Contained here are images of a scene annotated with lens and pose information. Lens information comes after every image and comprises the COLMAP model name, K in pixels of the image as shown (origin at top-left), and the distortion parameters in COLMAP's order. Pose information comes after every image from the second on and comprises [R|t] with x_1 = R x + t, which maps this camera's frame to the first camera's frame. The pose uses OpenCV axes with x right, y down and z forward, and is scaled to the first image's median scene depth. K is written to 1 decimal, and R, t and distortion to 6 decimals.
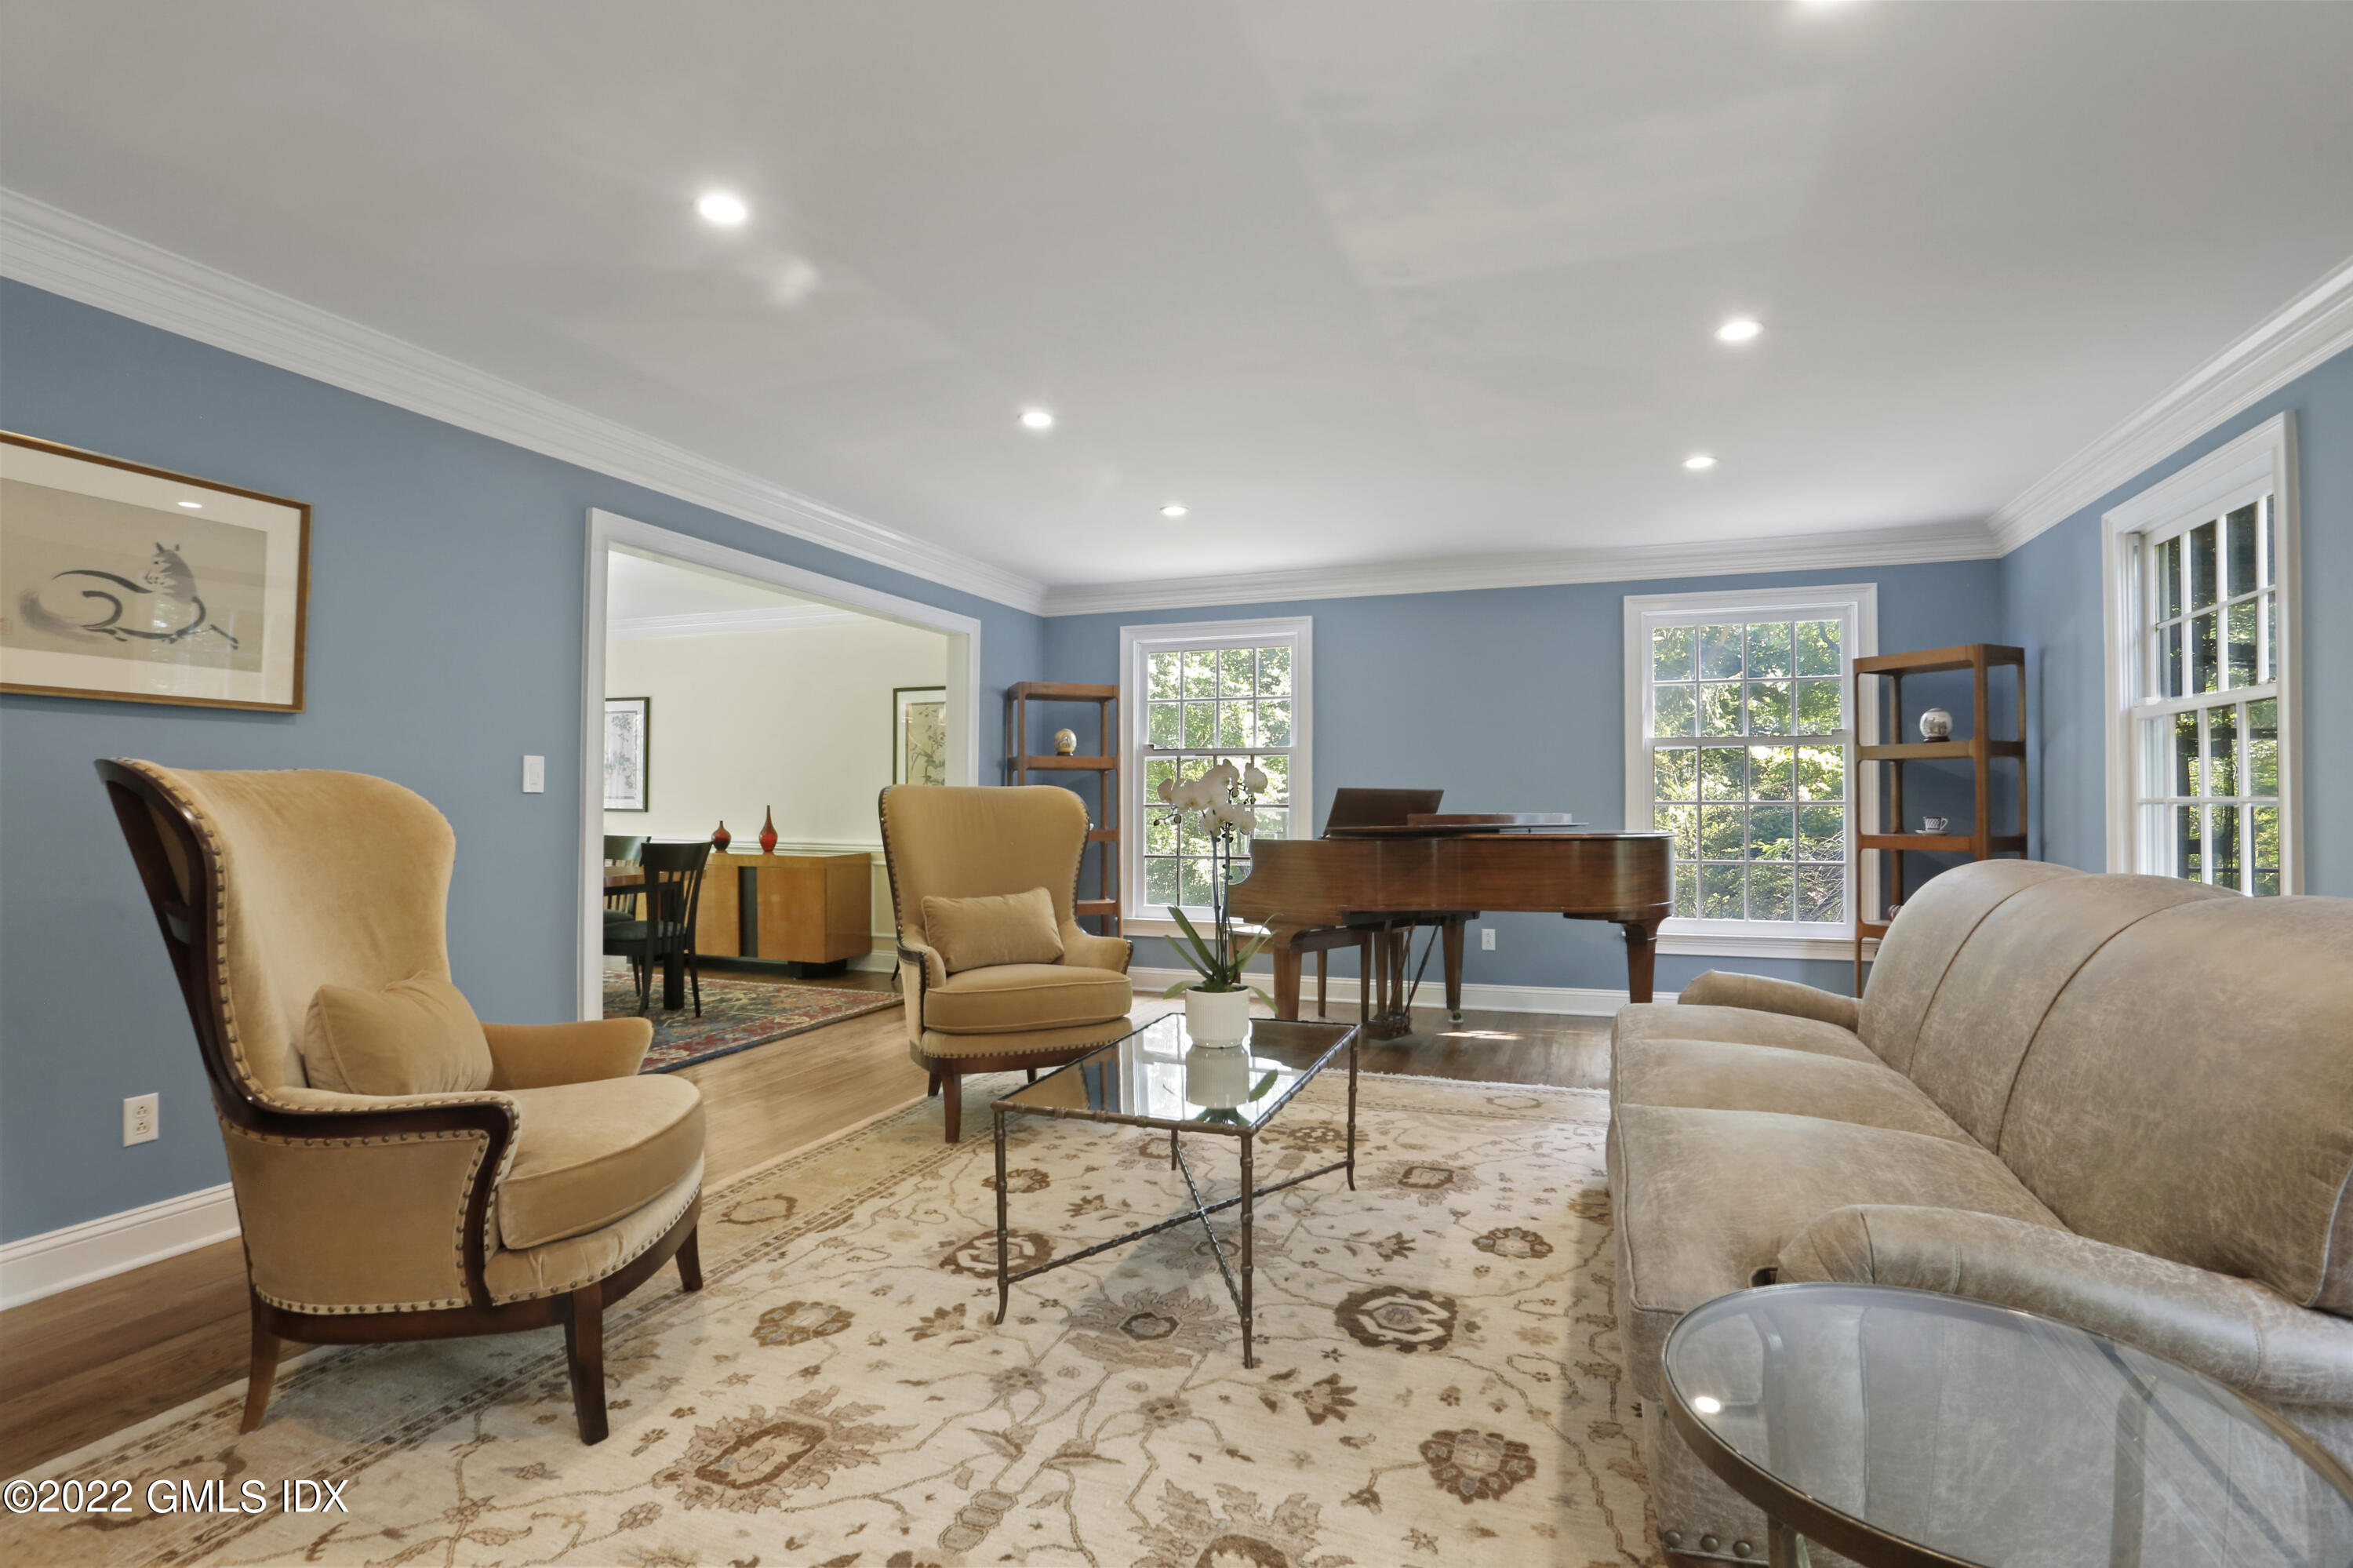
lens RADIAL K [[1156.5, 0, 1162.7], [0, 1156.5, 779.0], [0, 0, 1]] dist [-0.061924, 0.024878]
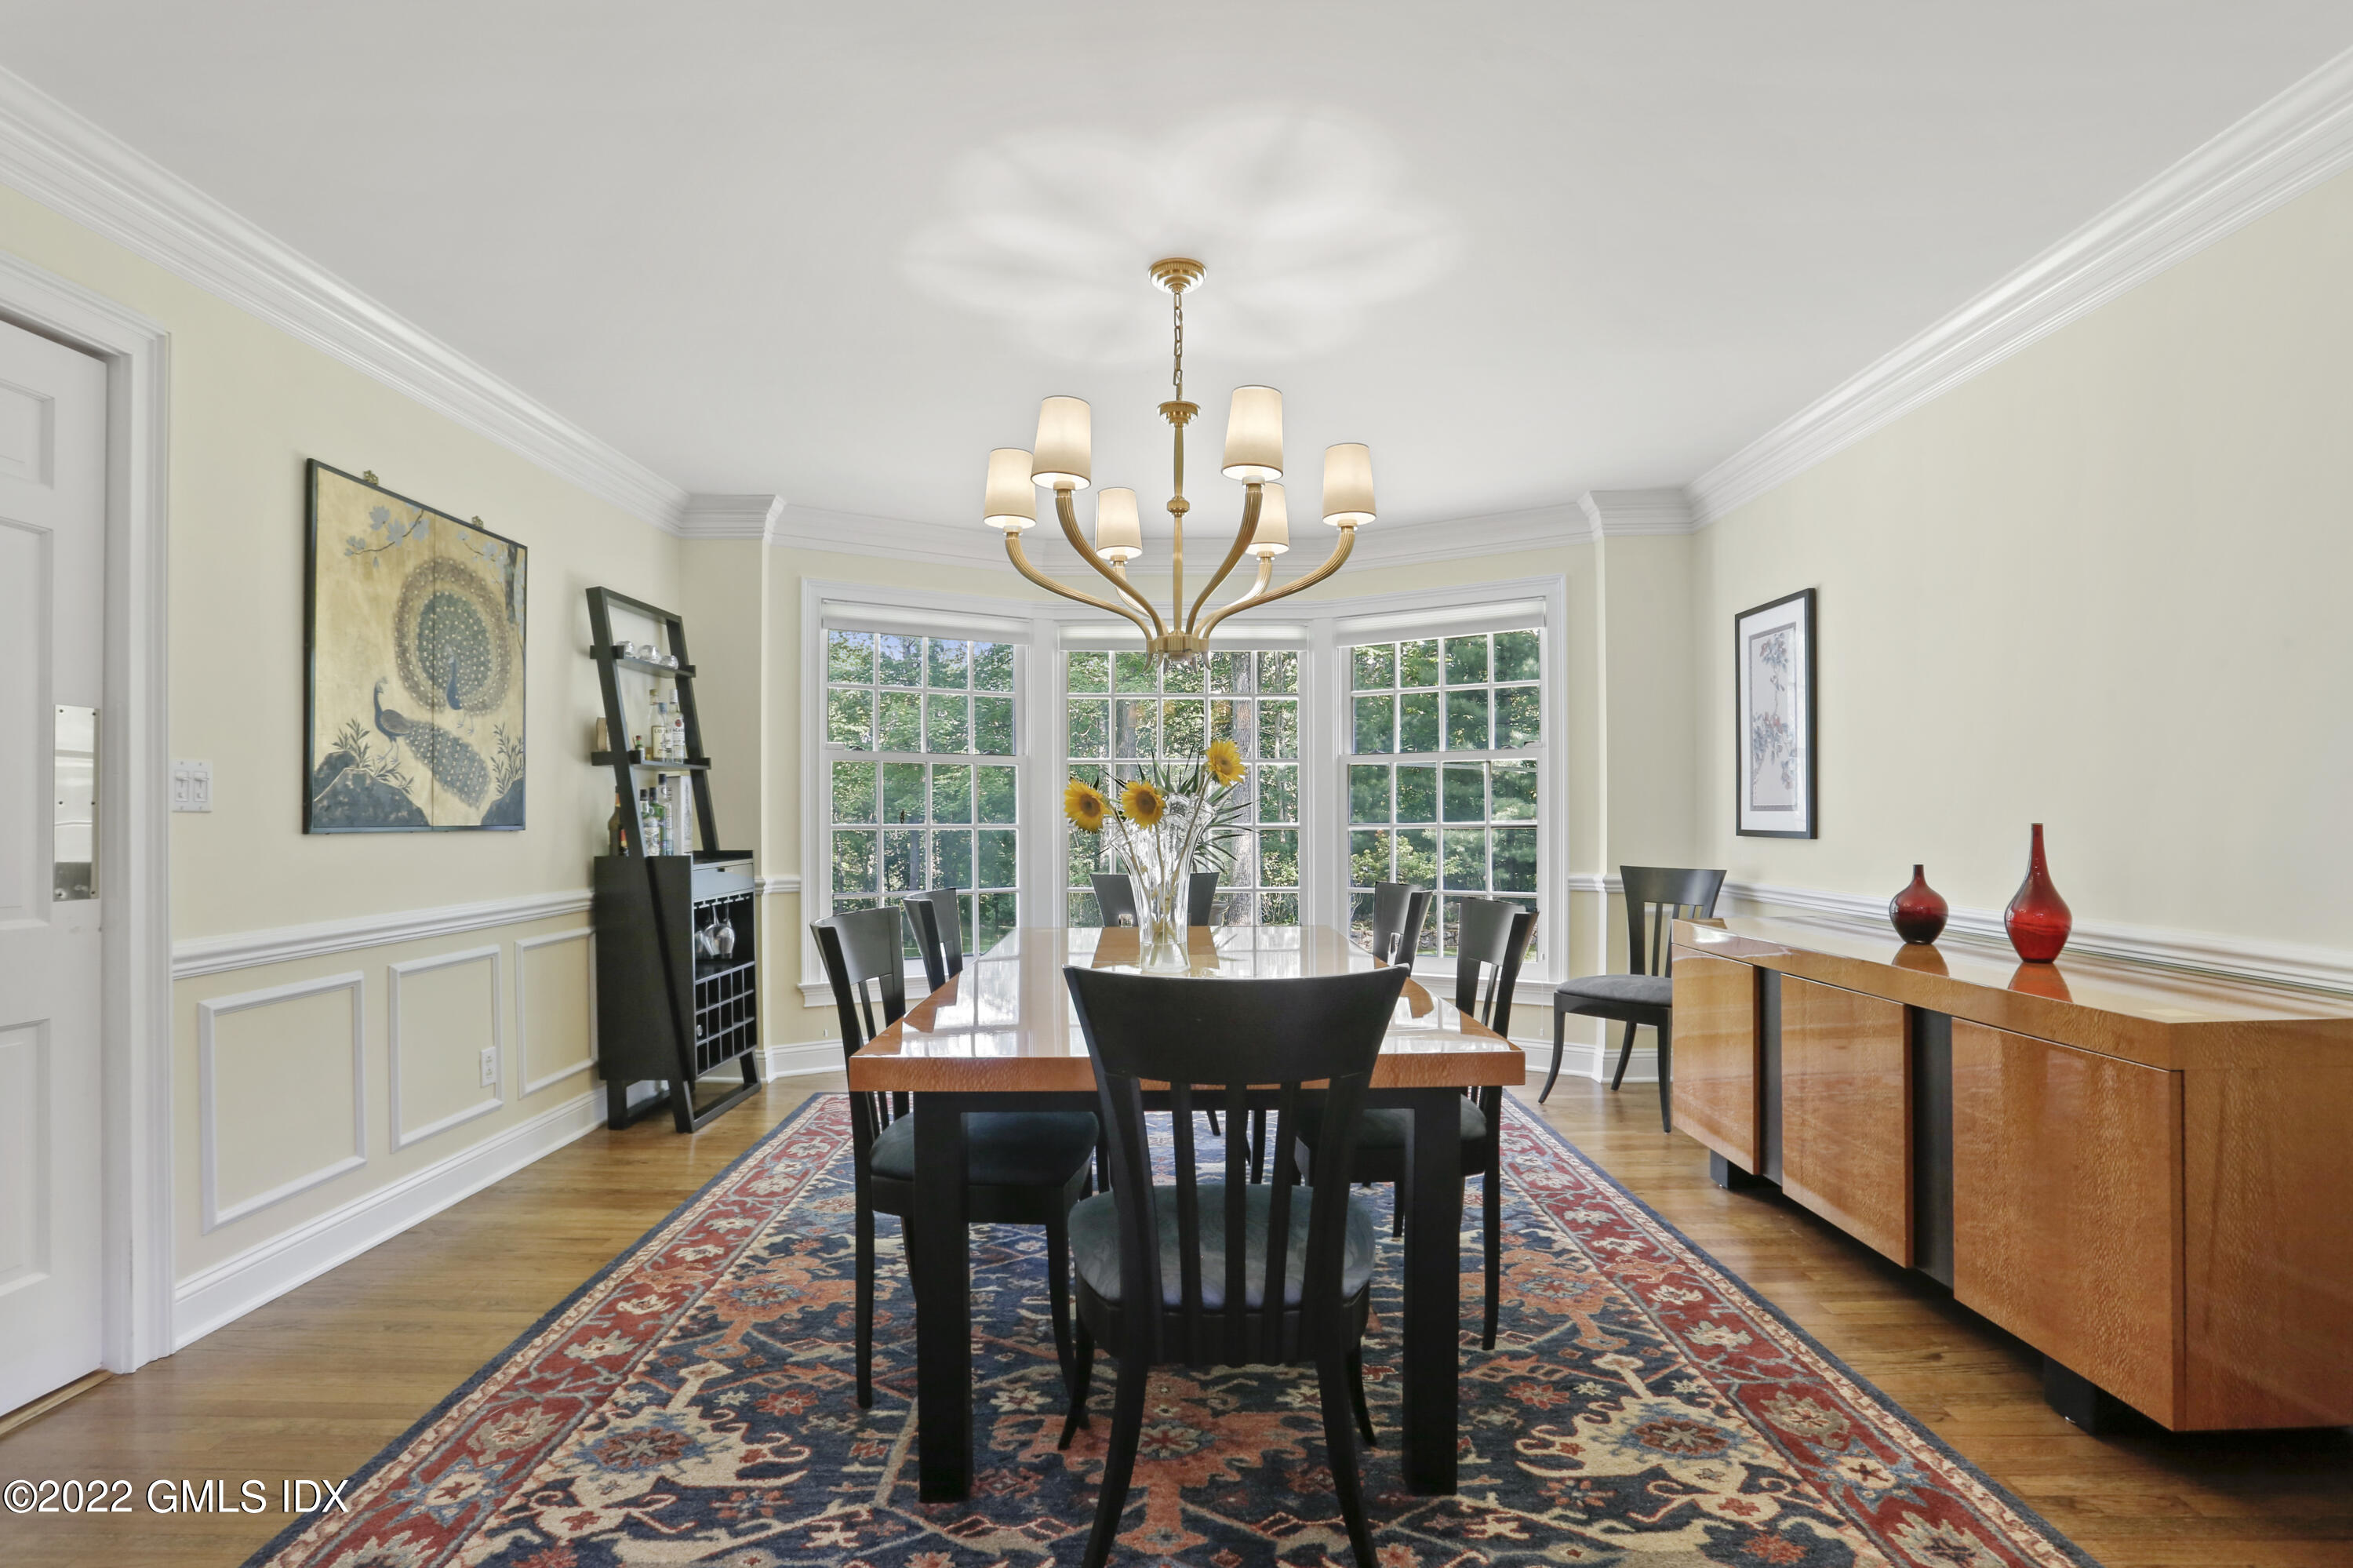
lens RADIAL K [[1164.2, 0, 1192.5], [0, 1164.2, 808.8], [0, 0, 1]] dist [-0.077320, 0.048259]
pose [[0.369051, -0.010106, -0.929354, -0.355651], [0.025465, 0.999675, -0.000759, 0.034310], [0.929060, -0.023386, 0.369188, 1.829609]]
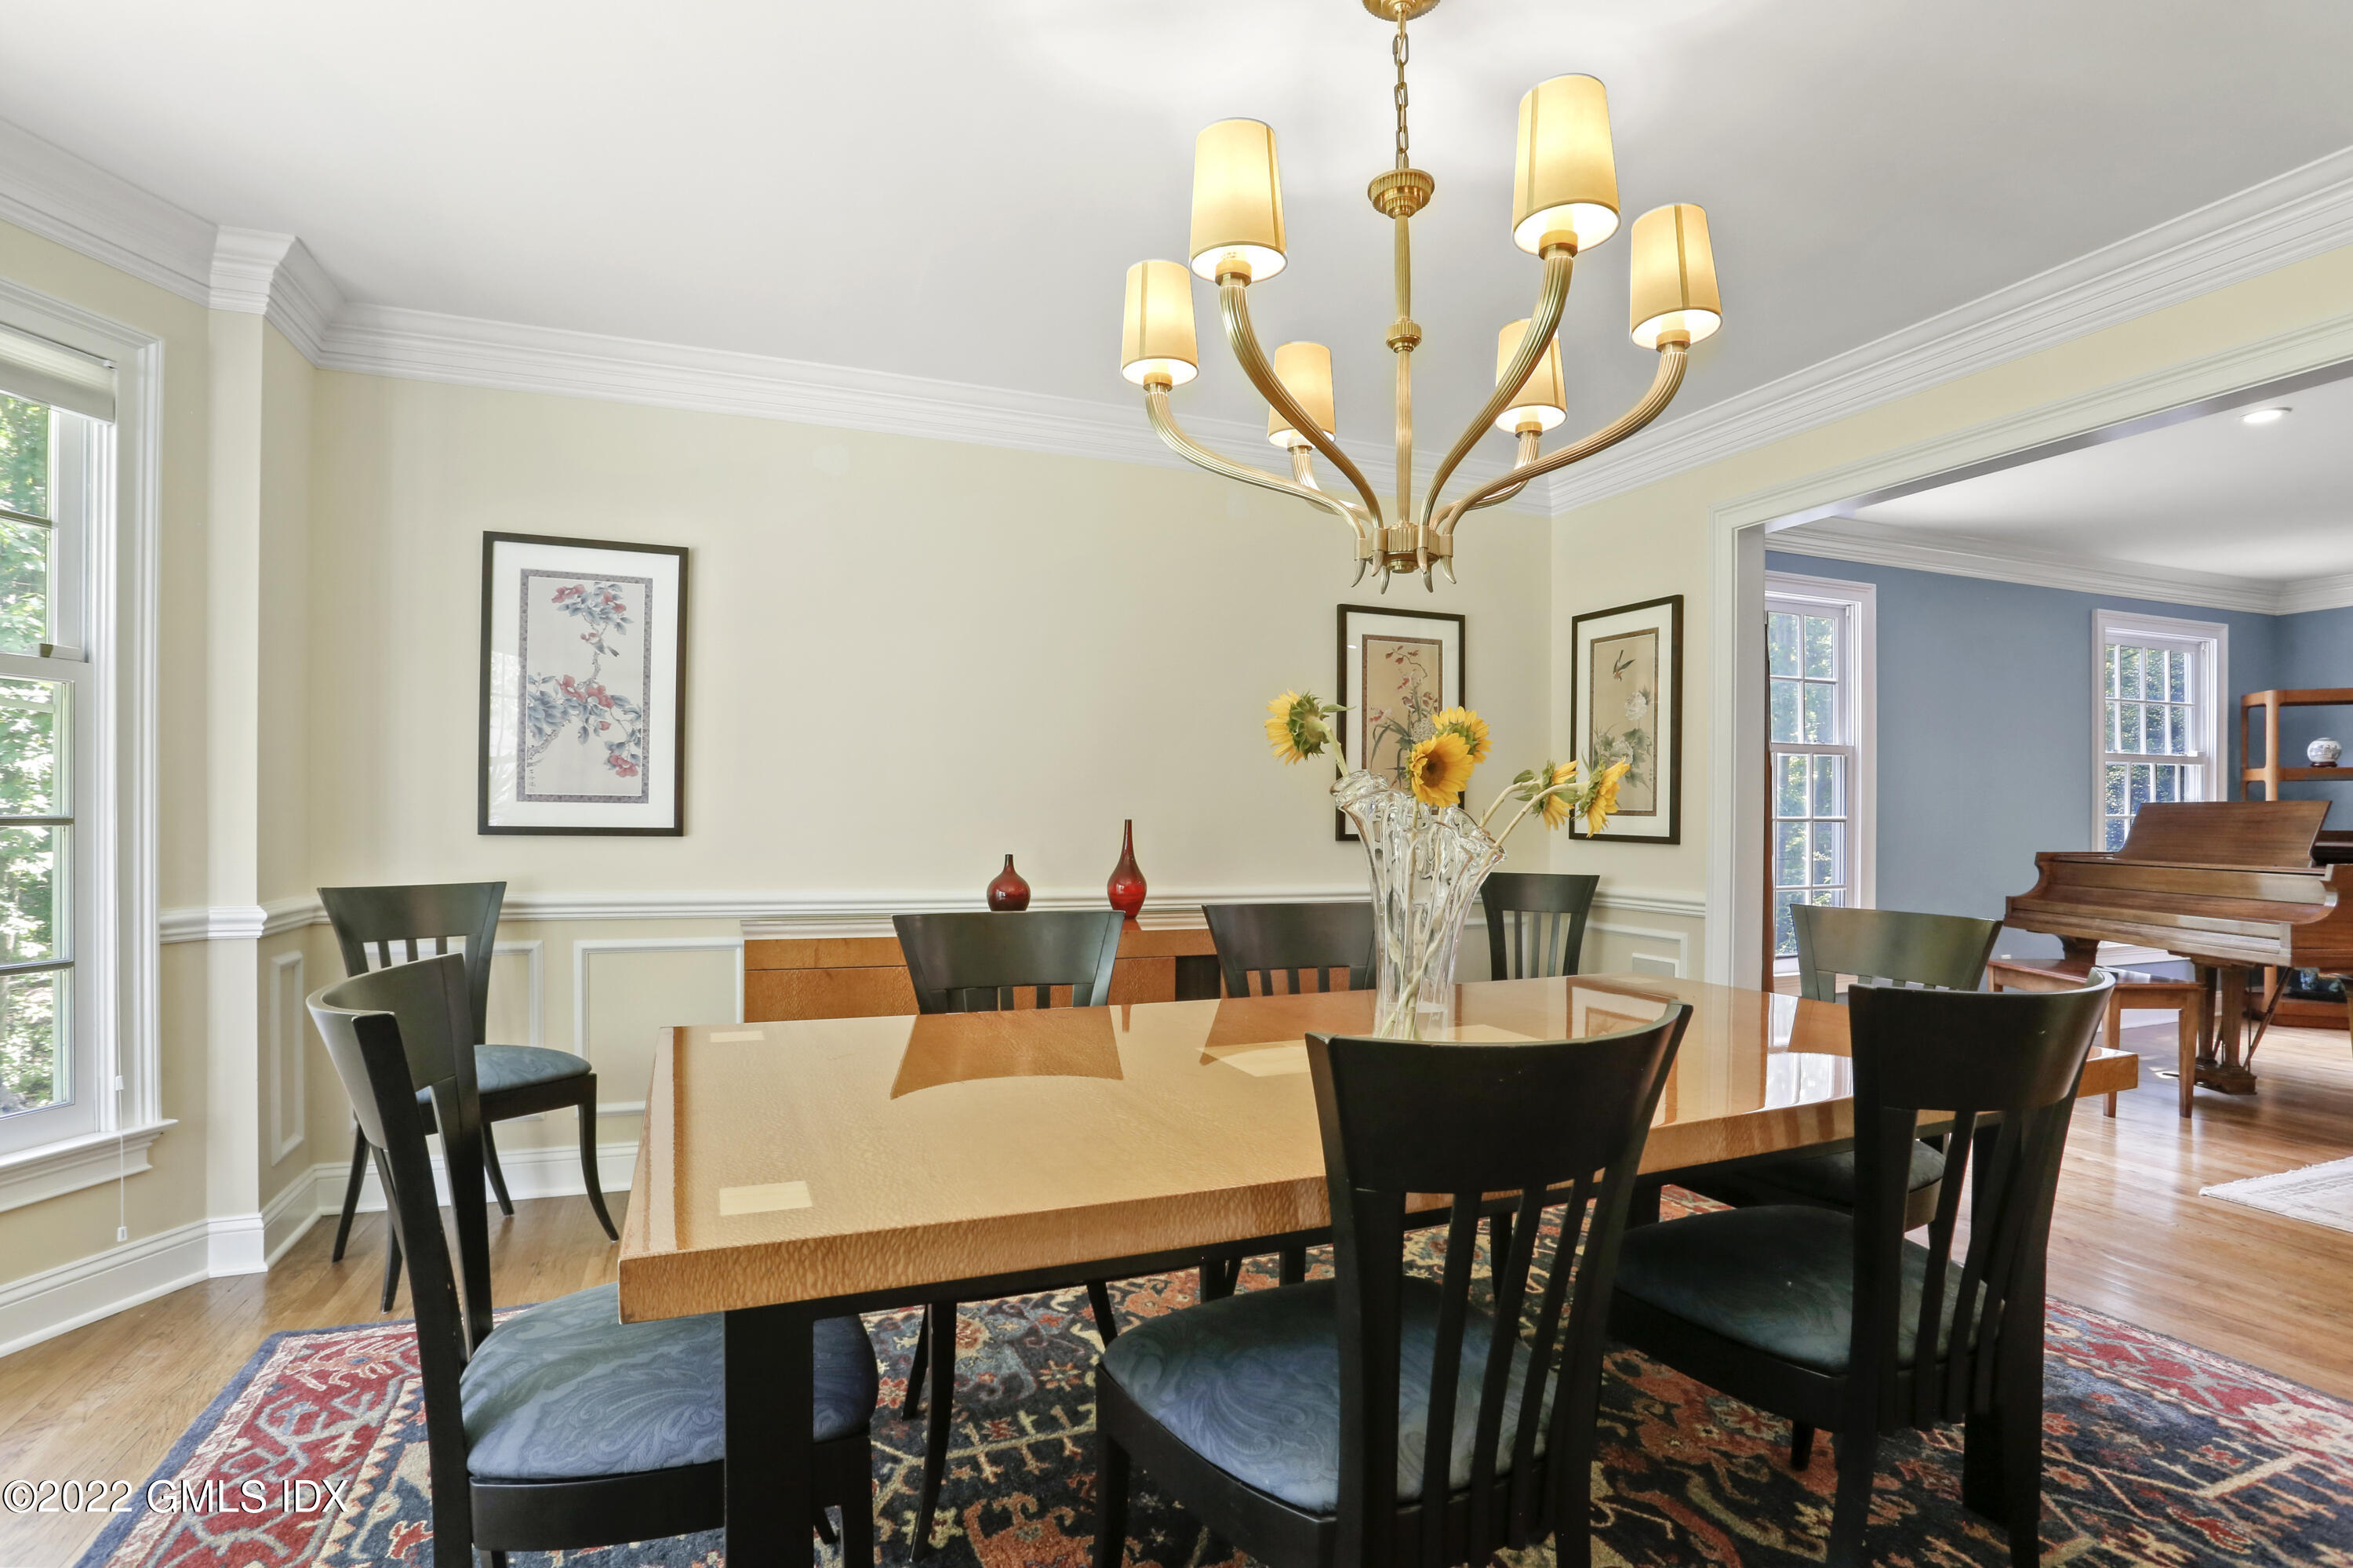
lens RADIAL K [[1164.2, 0, 1192.5], [0, 1164.2, 808.8], [0, 0, 1]] dist [-0.077320, 0.048259]
pose [[0.733093, 0.005715, 0.680104, -1.816661], [-0.021674, 0.999653, 0.014963, 0.030379], [-0.679783, -0.025710, 0.732963, 1.787792]]
